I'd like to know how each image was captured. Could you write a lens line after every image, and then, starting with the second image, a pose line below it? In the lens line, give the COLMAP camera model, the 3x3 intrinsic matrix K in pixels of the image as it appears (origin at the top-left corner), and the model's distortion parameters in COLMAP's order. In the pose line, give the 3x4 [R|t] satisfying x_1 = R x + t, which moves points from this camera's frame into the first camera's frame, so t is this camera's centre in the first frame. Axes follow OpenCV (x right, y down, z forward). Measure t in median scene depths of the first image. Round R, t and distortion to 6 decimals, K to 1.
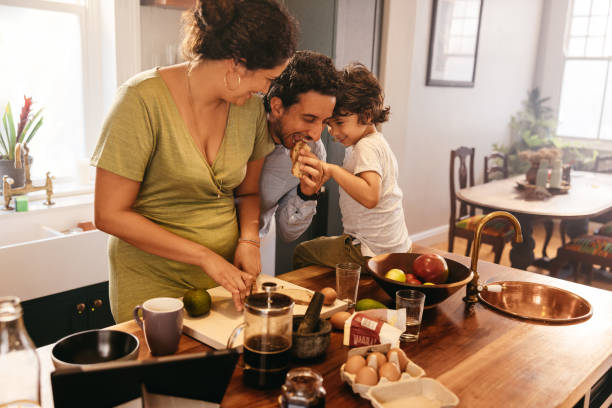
lens RADIAL K [[609.5, 0, 306.0], [0, 609.5, 204.0], [0, 0, 1]] dist [0.002615, -0.003175]
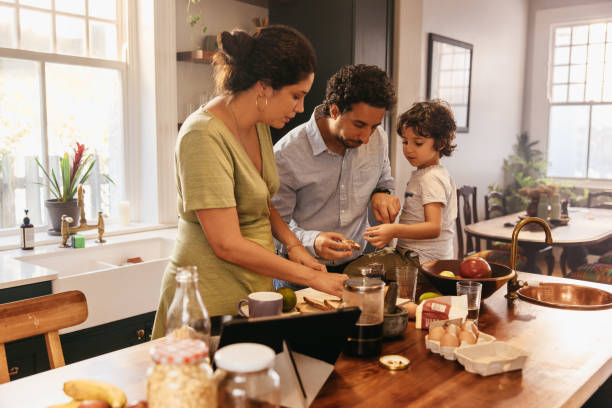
lens RADIAL K [[623.8, 0, 306.0], [0, 623.8, 204.0], [0, 0, 1]] dist [-0.002717, -0.010543]
pose [[0.998798, -0.035030, 0.034294, -0.066937], [0.038255, 0.994408, -0.098430, 0.038526], [-0.030654, 0.099624, 0.994553, -0.074591]]
